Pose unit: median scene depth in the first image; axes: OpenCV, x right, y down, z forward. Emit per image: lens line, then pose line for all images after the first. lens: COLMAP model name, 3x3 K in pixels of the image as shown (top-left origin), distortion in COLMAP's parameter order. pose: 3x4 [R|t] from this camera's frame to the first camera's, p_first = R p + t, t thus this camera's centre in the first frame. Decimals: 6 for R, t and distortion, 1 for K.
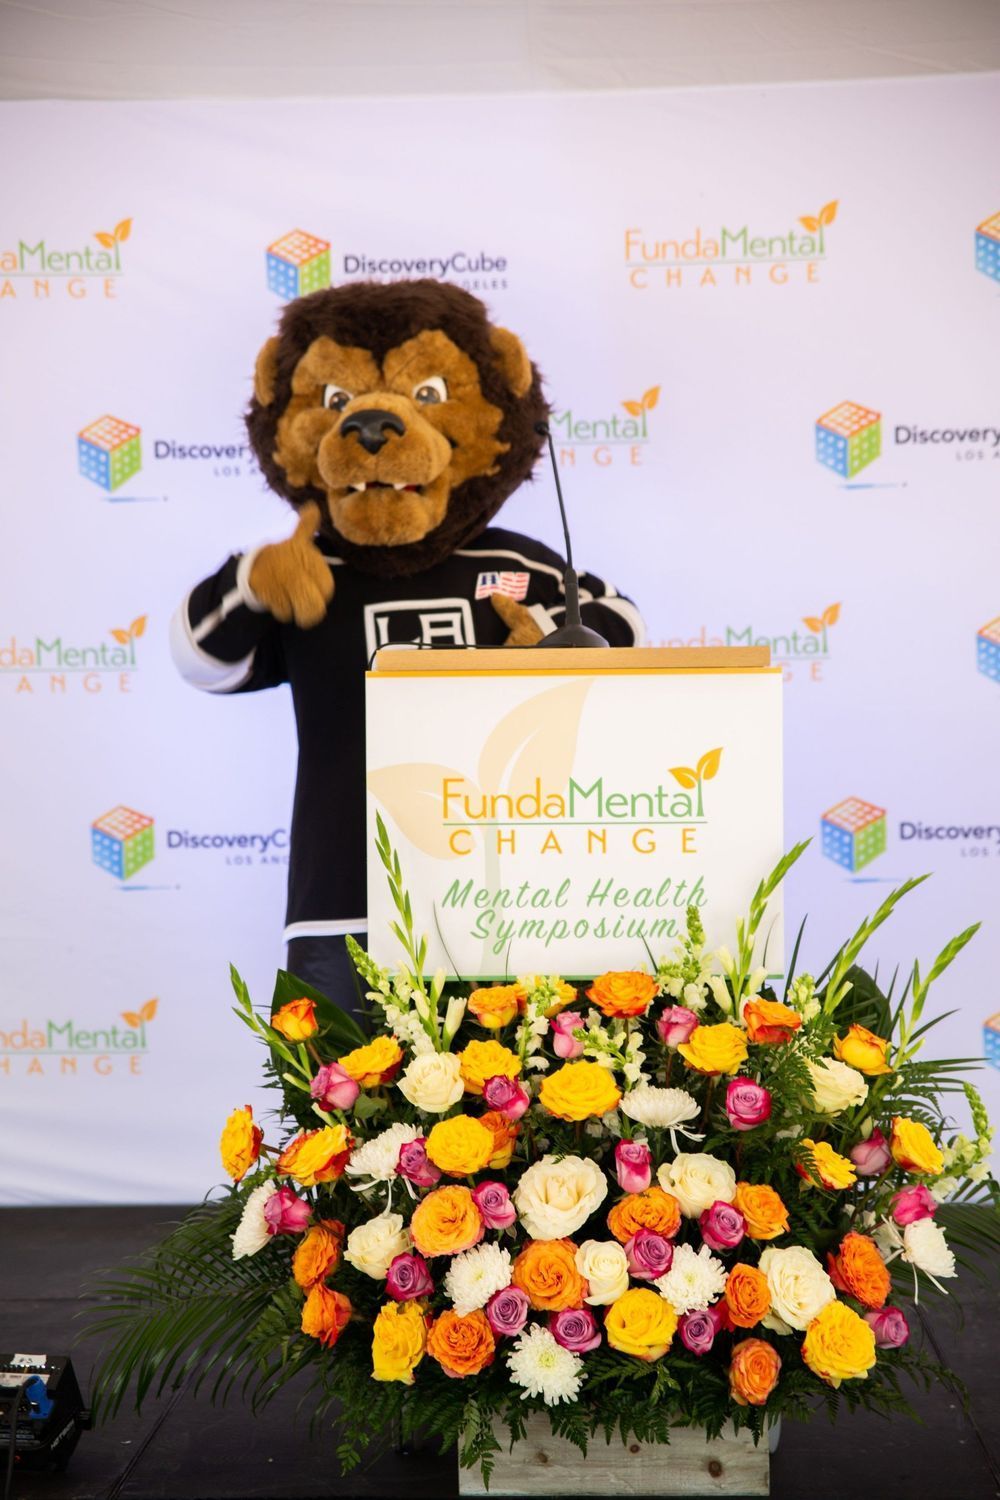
lens RADIAL K [[2721.0, 0, 500.0], [0, 2721.0, 750.0], [0, 0, 1]] dist [0.253617, -0.028724]
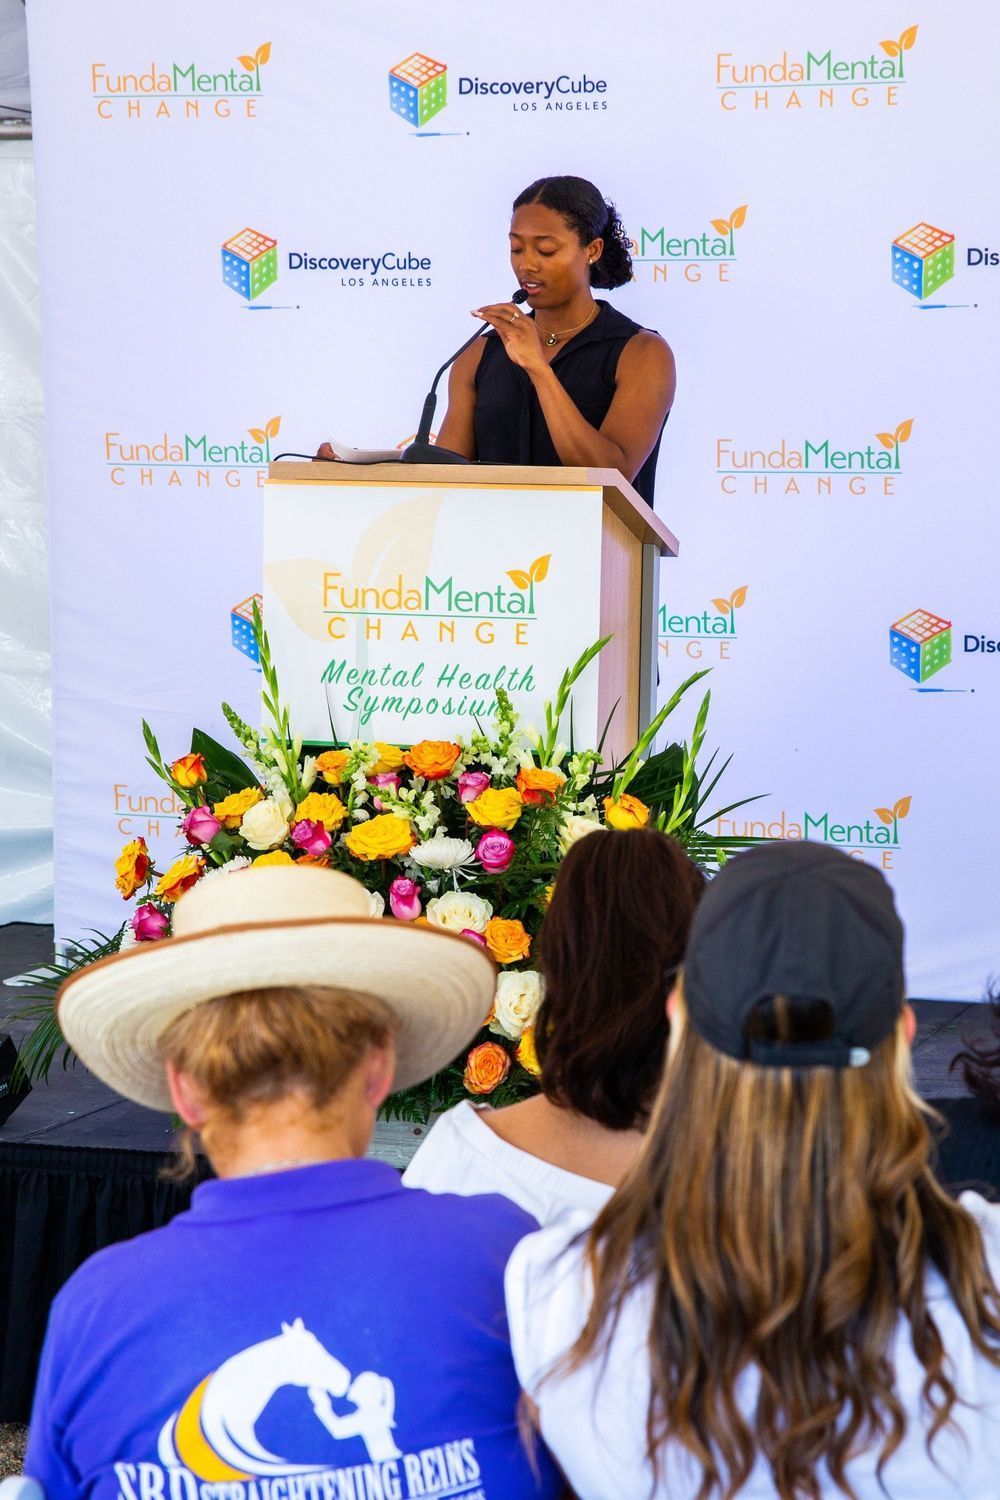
lens RADIAL K [[3461.6, 0, 593.3], [0, 3461.6, 751.5], [0, 0, 1]] dist [0.337177, -0.620050]
pose [[0.969230, 0.046601, -0.241706, 0.474968], [-0.032863, 0.997623, 0.060565, -0.007291], [0.243954, -0.050758, 0.968458, -0.436679]]
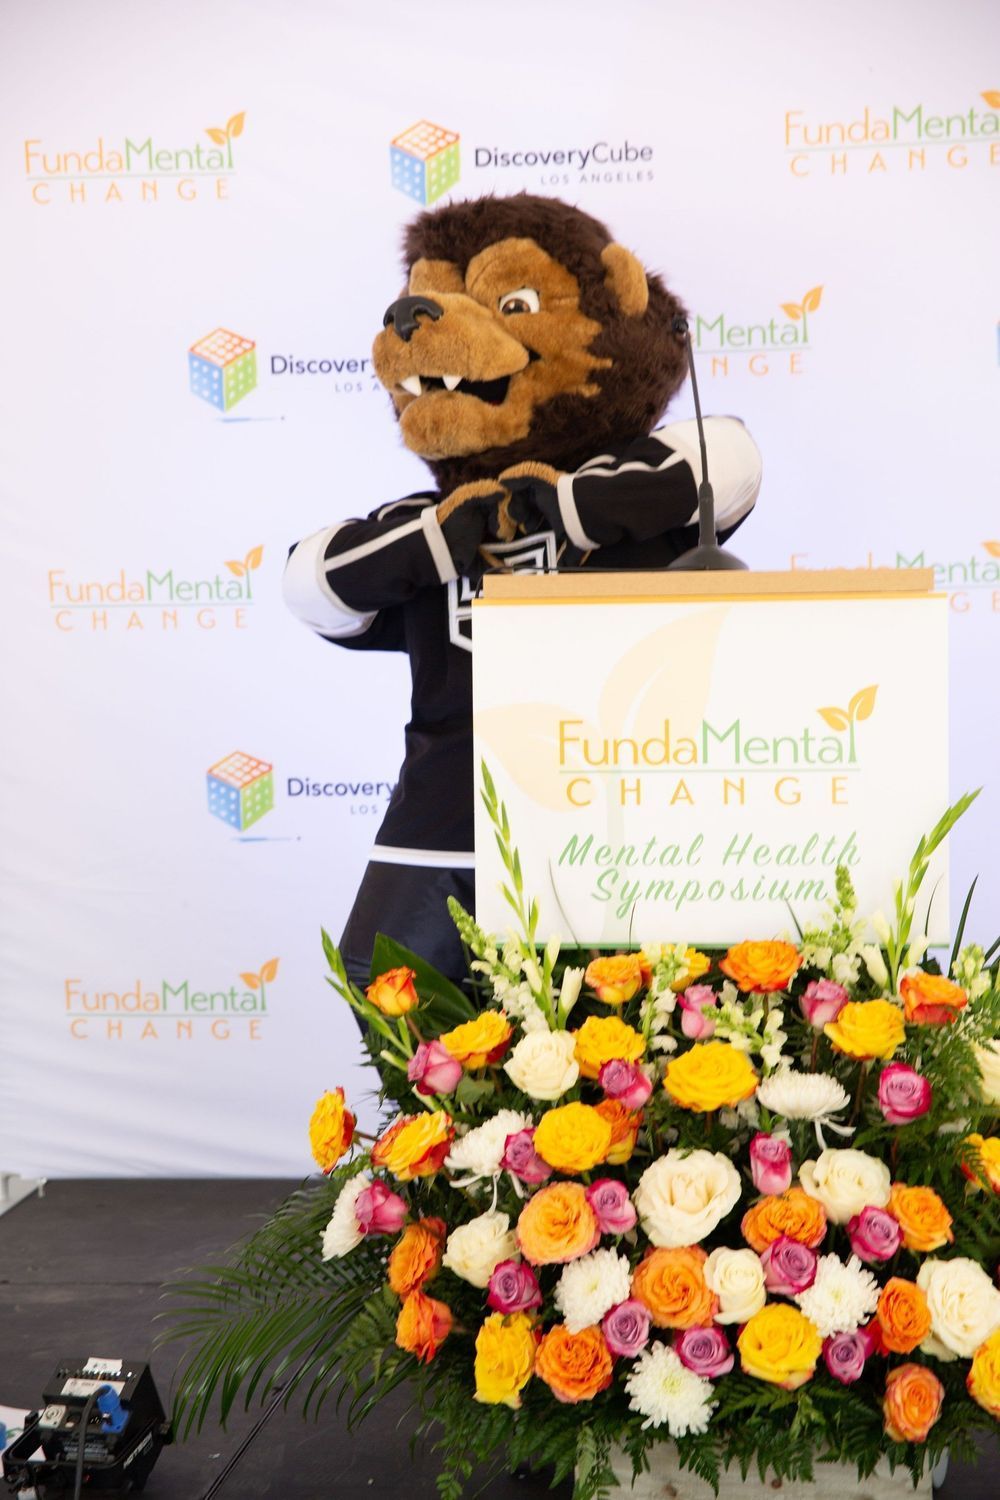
lens RADIAL K [[2721.0, 0, 500.0], [0, 2721.0, 750.0], [0, 0, 1]] dist [0.253617, -0.028724]
pose [[0.997449, -0.001125, -0.071368, 0.024049], [0.002582, 0.999790, 0.020319, 0.002107], [0.071330, -0.020452, 0.997243, 0.120148]]
